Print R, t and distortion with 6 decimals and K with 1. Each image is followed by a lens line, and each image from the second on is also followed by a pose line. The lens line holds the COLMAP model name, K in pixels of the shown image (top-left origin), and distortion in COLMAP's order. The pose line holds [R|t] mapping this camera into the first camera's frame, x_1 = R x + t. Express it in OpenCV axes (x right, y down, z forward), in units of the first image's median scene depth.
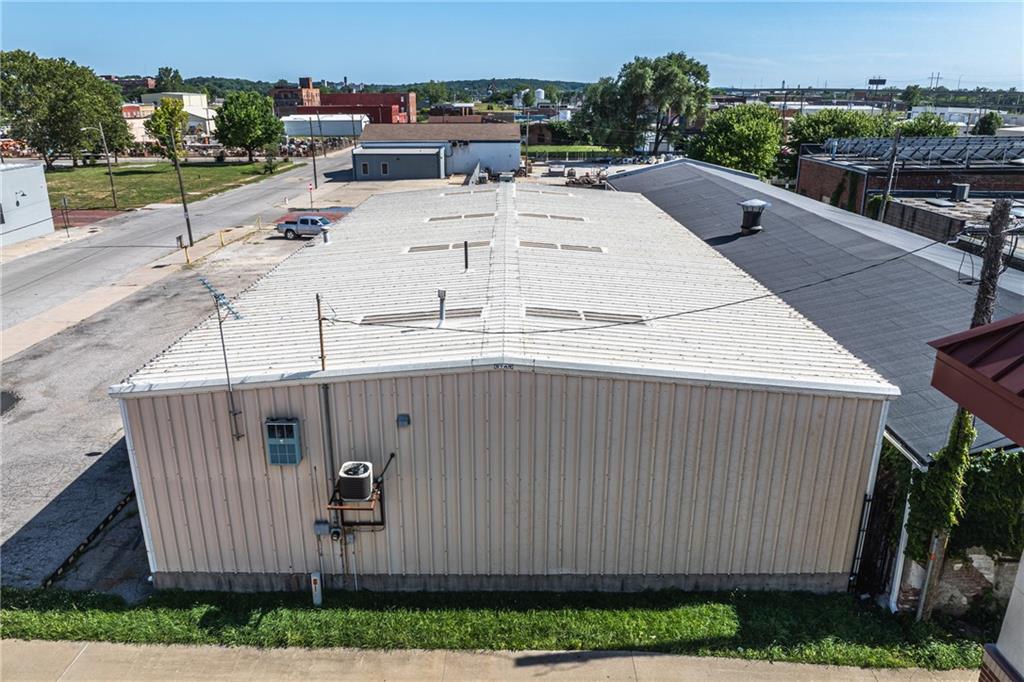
lens RADIAL K [[733.5, 0, 505.9], [0, 733.5, 351.4], [0, 0, 1]] dist [-0.047995, 0.023989]
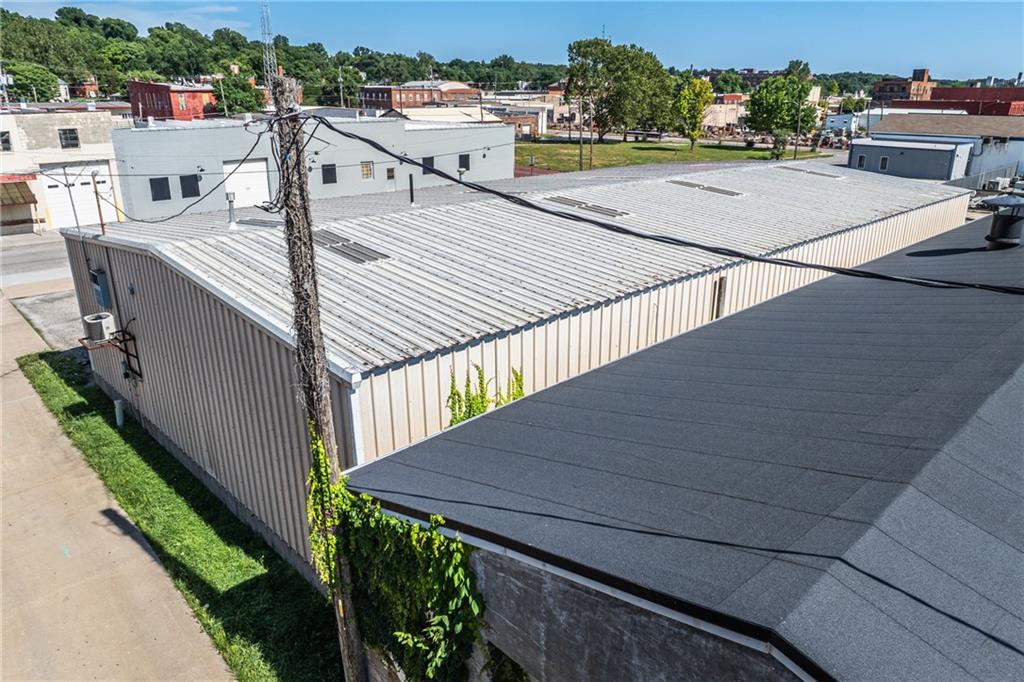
lens RADIAL K [[733.5, 0, 505.5], [0, 733.5, 360.1], [0, 0, 1]] dist [-0.047995, 0.023989]
pose [[0.691890, 0.254135, -0.675799, 1.041179], [-0.243923, 0.963247, 0.112499, -0.068873], [0.679551, 0.087006, 0.728450, 0.531263]]
